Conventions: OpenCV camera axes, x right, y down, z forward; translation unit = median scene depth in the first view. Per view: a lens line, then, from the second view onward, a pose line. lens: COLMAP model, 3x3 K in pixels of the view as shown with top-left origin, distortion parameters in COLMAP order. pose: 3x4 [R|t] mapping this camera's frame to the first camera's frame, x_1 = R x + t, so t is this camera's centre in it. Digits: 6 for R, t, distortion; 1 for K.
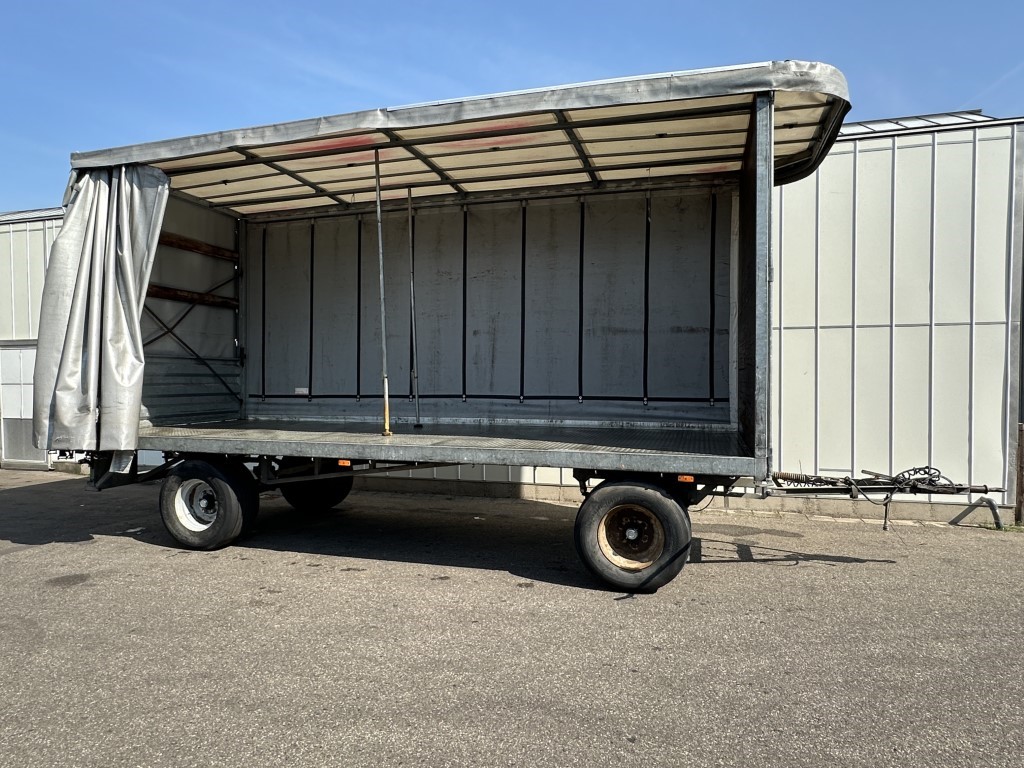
lens RADIAL K [[652.0, 0, 506.2], [0, 652.0, 378.3], [0, 0, 1]] dist [-0.000814, -0.002292]
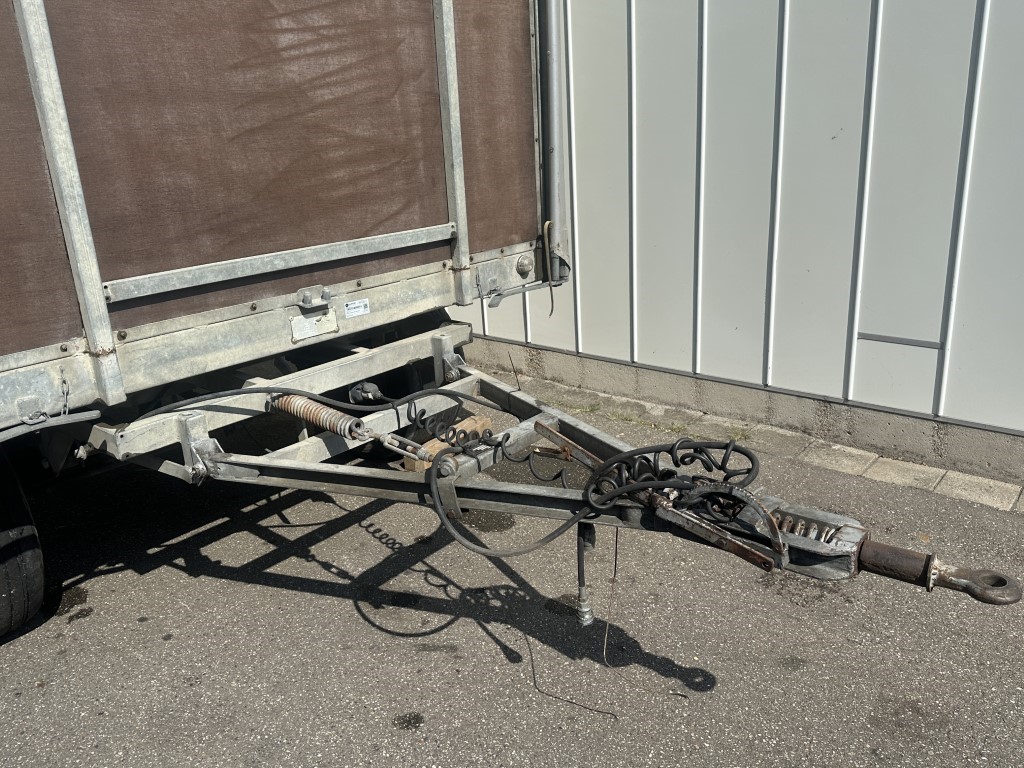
lens RADIAL K [[812.0, 0, 515.5], [0, 812.0, 380.4], [0, 0, 1]] dist [0.136174, -0.238638]
pose [[0.909109, 0.079602, -0.408883, 0.705357], [0.055506, 0.949670, 0.308294, 0.002712], [0.412845, -0.302968, 0.858935, 0.686534]]
